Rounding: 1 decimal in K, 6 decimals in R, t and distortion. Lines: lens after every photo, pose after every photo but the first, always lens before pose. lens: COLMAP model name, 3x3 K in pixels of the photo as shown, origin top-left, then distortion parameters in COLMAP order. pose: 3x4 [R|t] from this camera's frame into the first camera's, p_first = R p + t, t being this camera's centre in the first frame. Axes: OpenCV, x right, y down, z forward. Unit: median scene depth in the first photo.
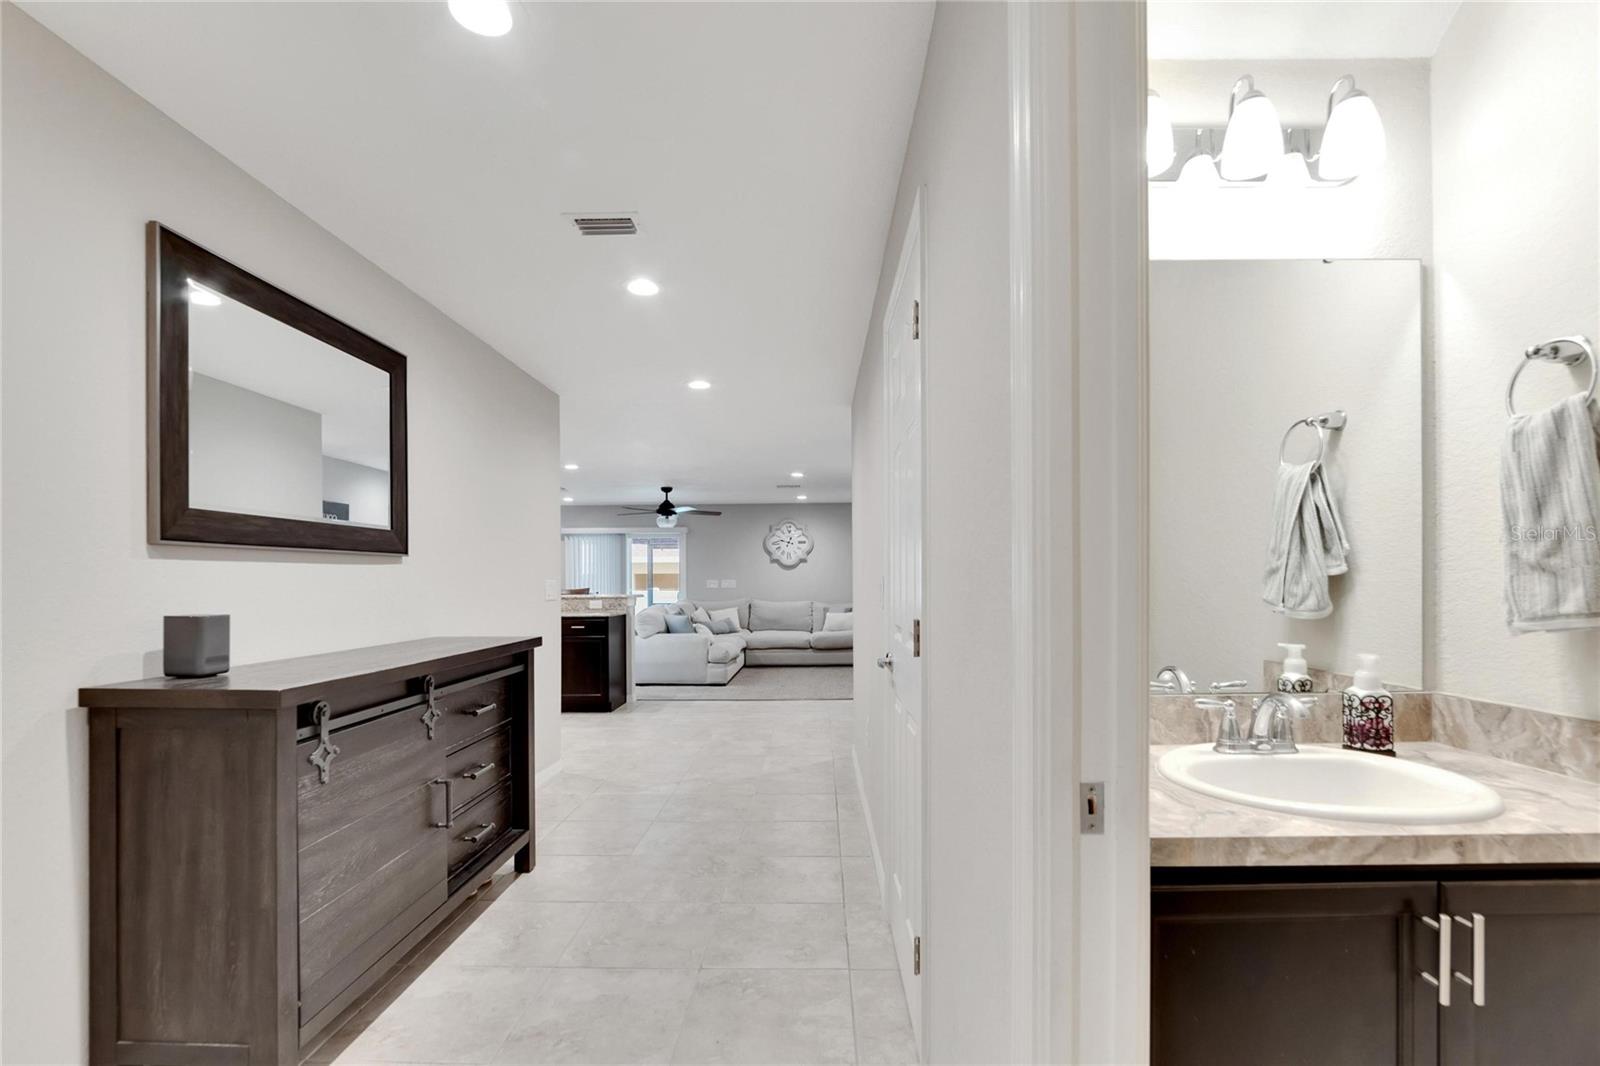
lens RADIAL K [[739.4, 0, 805.4], [0, 739.4, 582.6], [0, 0, 1]] dist [-0.000077, 0.000039]
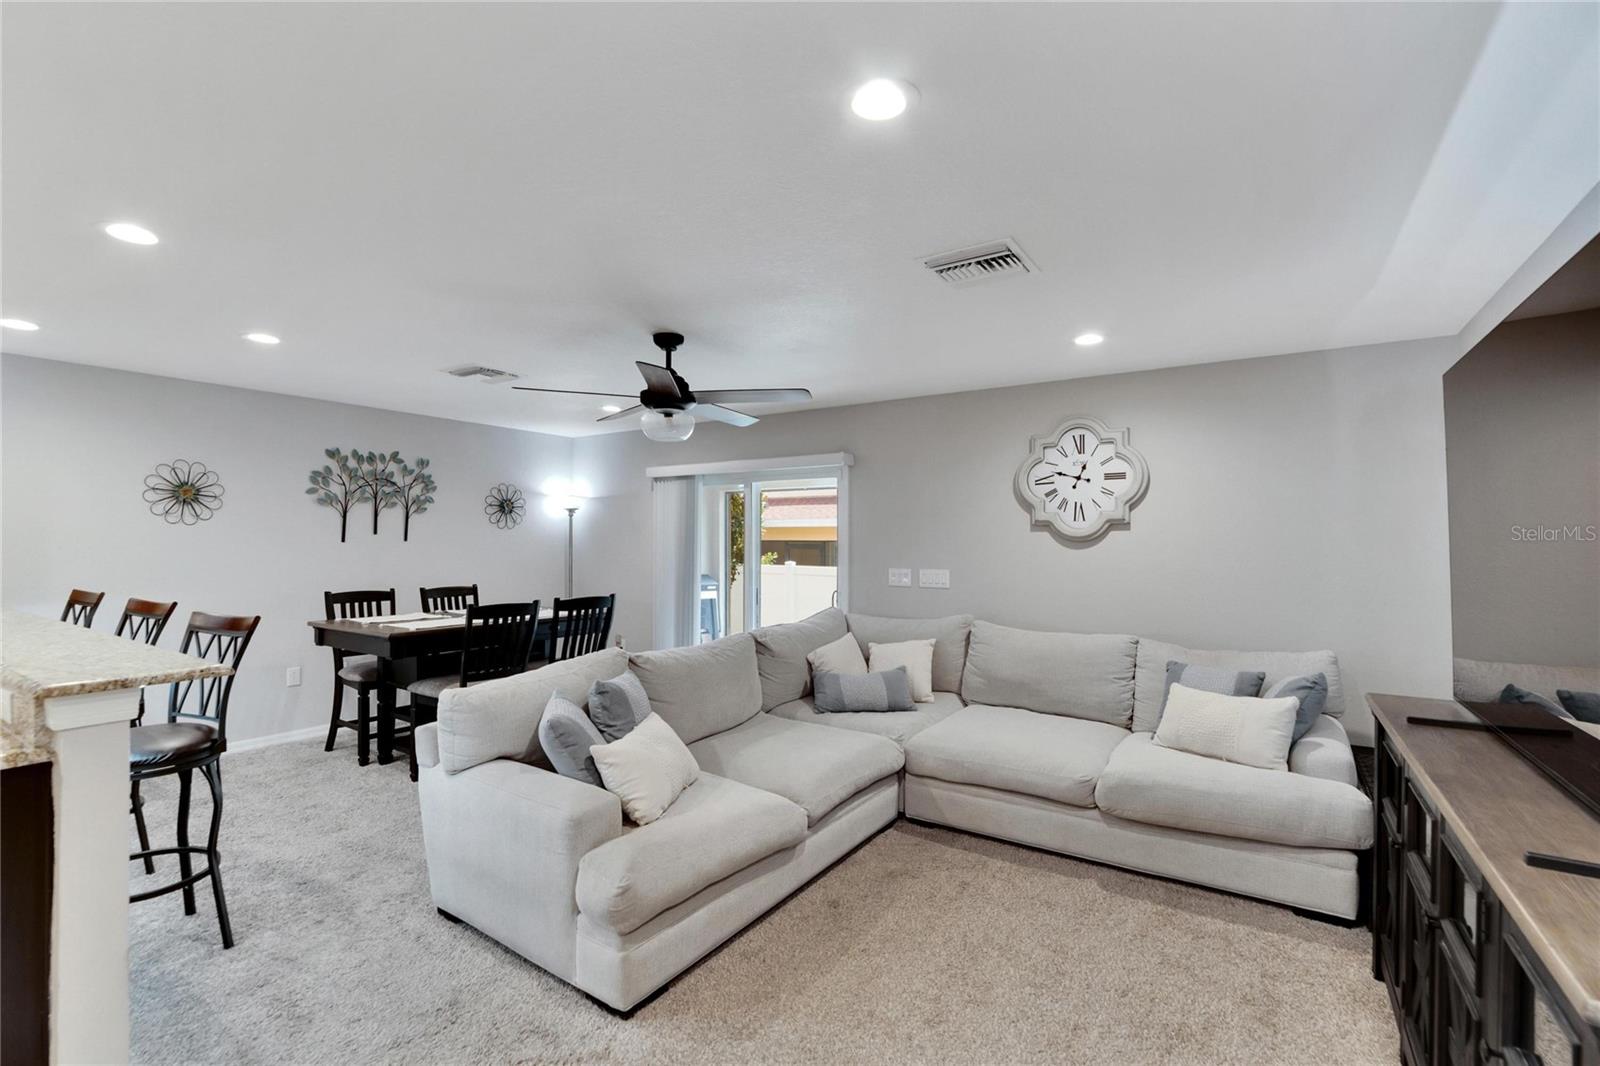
lens RADIAL K [[705.3, 0, 796.8], [0, 705.3, 541.9], [0, 0, 1]] dist [-0.015668, -0.000468]
pose [[0.842819, 0.010375, -0.538097, 0.054173], [-0.009144, 0.999946, 0.004957, -0.021793], [0.538120, 0.000742, 0.842868, 0.632460]]
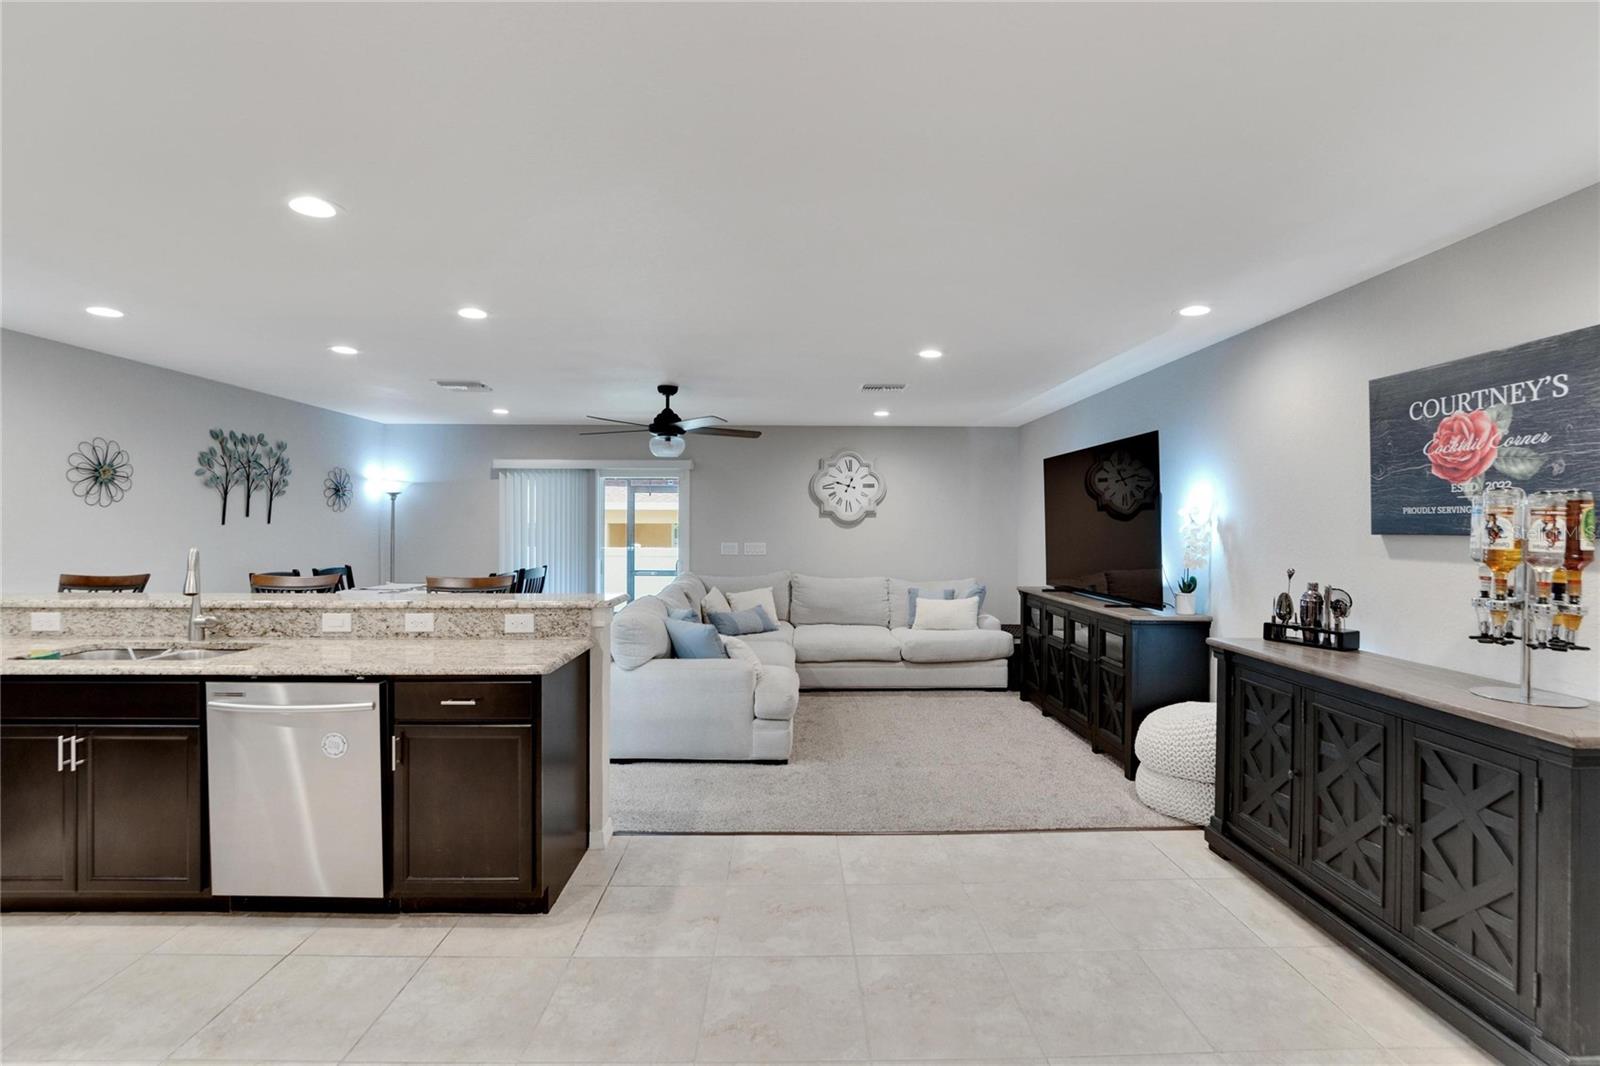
lens RADIAL K [[712.8, 0, 800.0], [0, 712.8, 533.0], [0, 0, 1]] dist [-0.016680, 0.000172]
pose [[0.999337, 0.009161, 0.035227, -0.090408], [-0.009555, 0.999893, 0.011034, -0.020016], [-0.035122, -0.011363, 0.999318, 0.389737]]
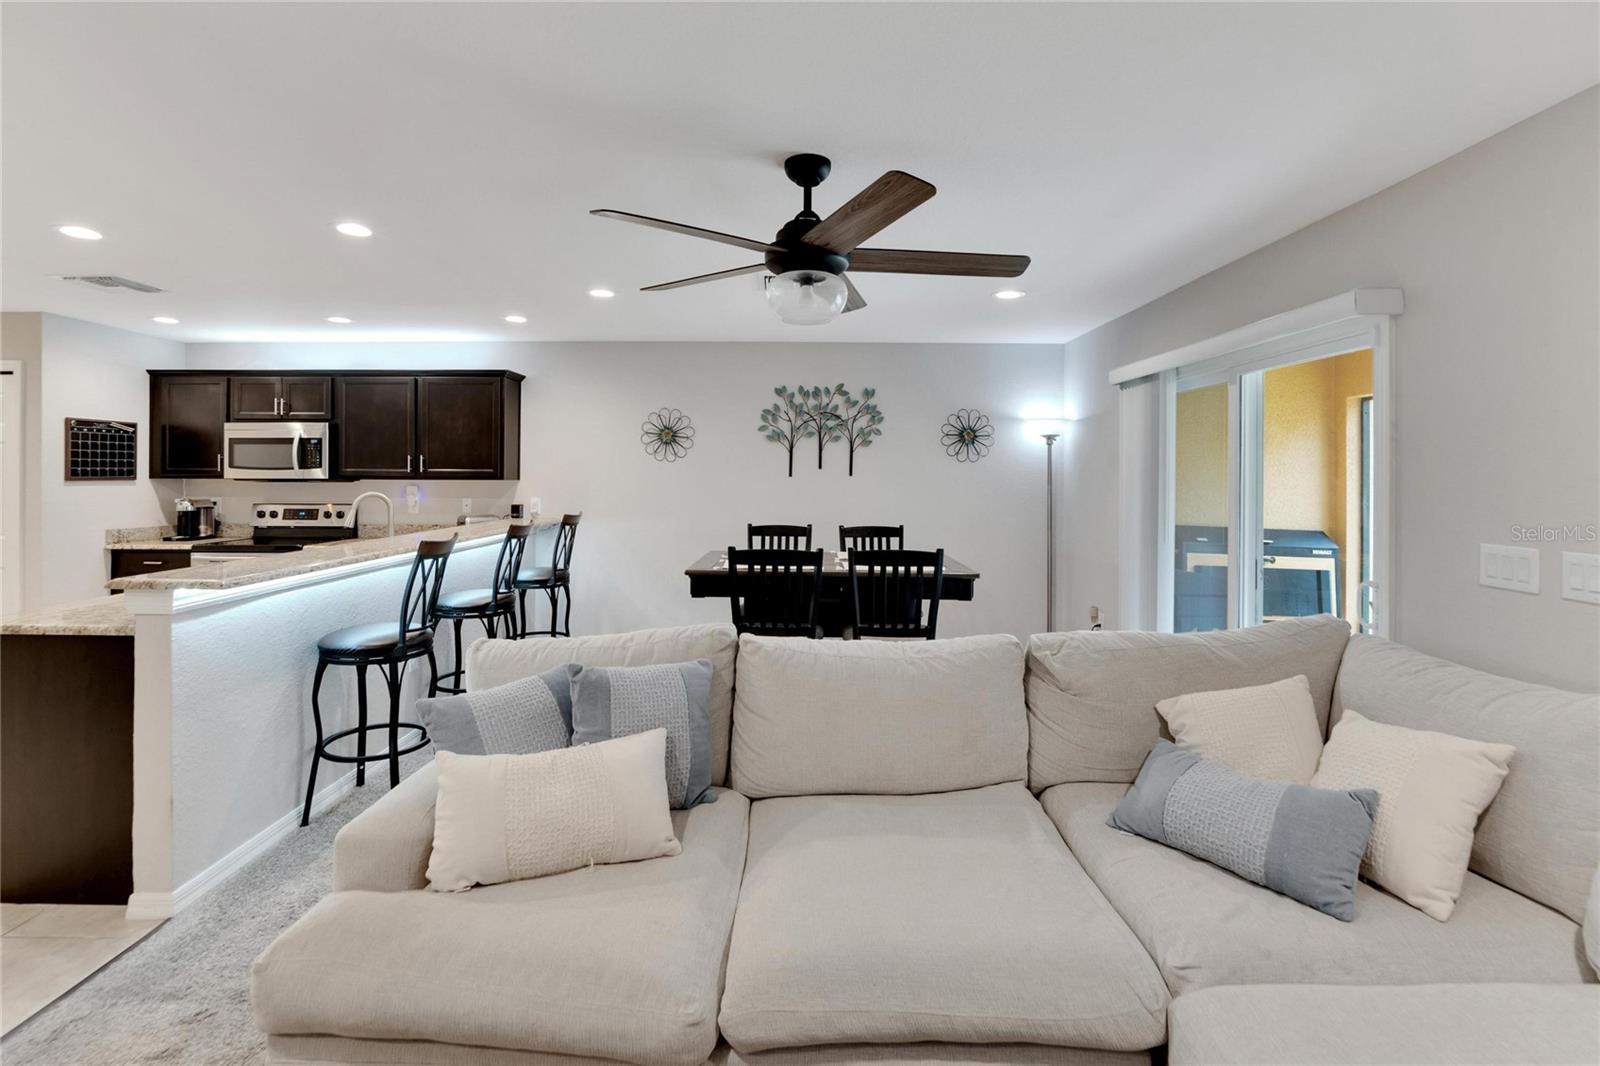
lens RADIAL K [[737.2, 0, 798.1], [0, 737.2, 475.6], [0, 0, 1]] dist [-0.014376, 0.000224]
pose [[0.019365, 0.008113, -0.999780, 0.052757], [-0.006047, 0.999950, 0.007997, -0.021445], [0.999794, 0.005890, 0.019413, 0.858064]]
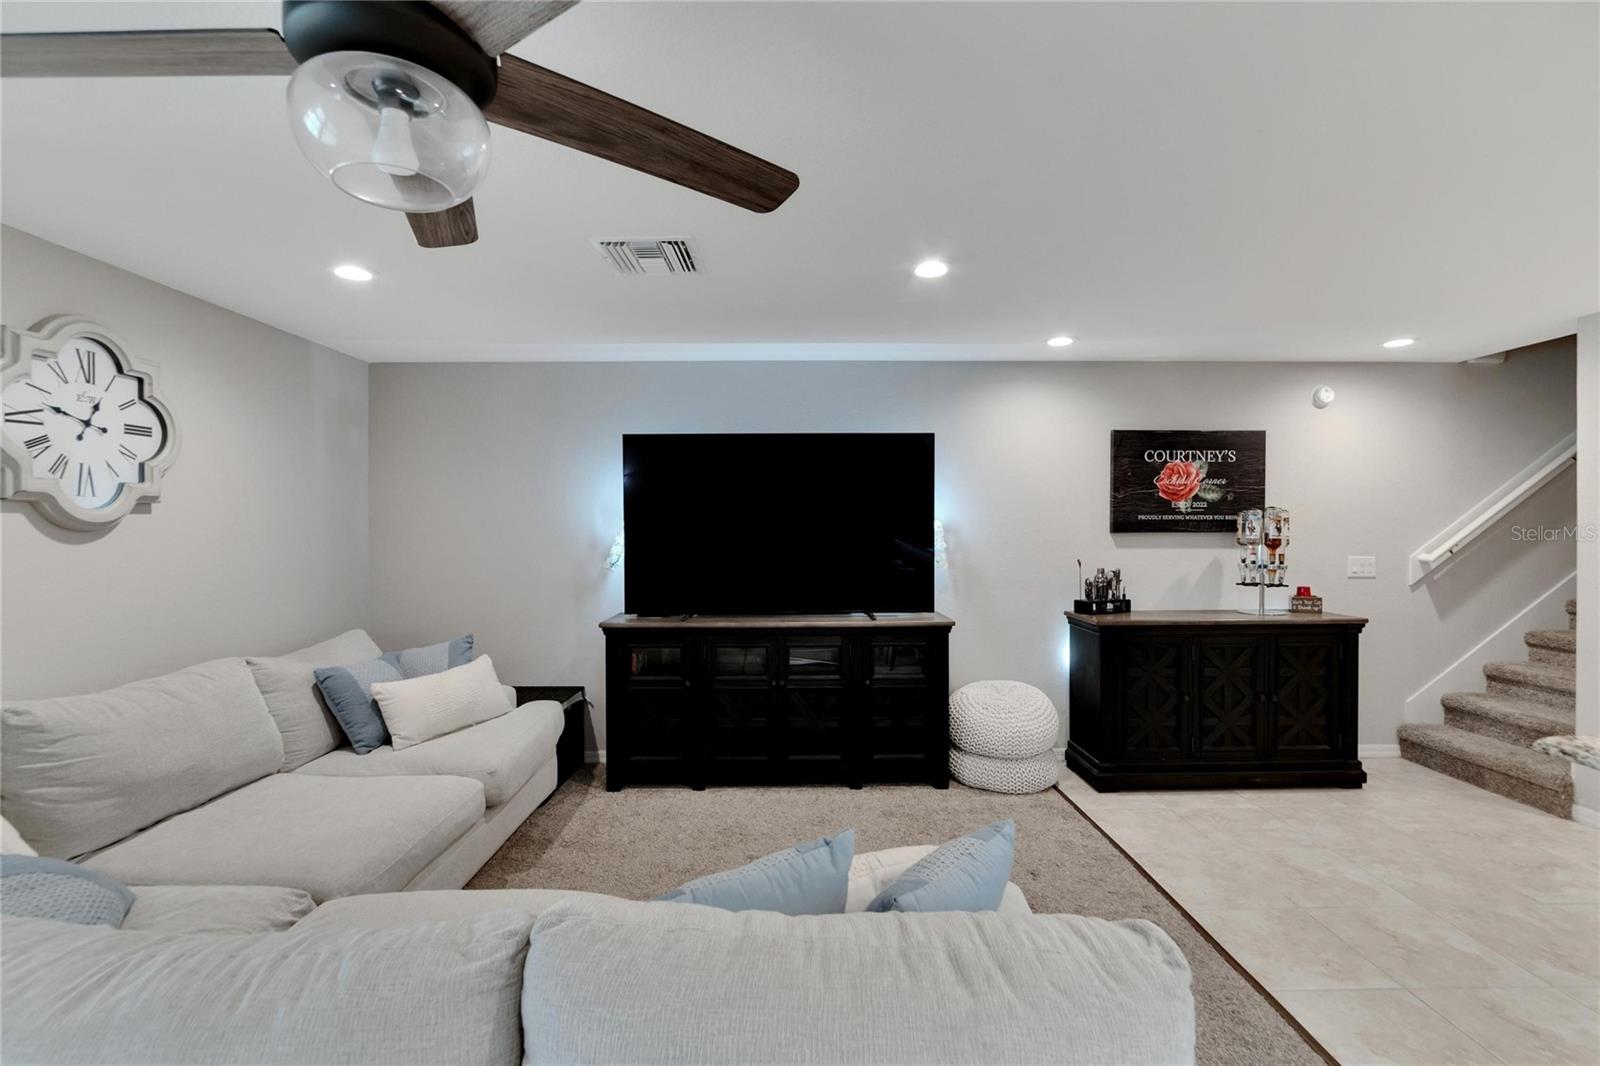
lens RADIAL K [[712.8, 0, 800.0], [0, 712.8, 533.0], [0, 0, 1]] dist [-0.016680, 0.000172]
pose [[-0.021866, -0.003535, 0.999755, -0.256078], [0.004101, 0.999985, 0.003625, -0.020627], [-0.999753, 0.004179, -0.021851, 0.813773]]
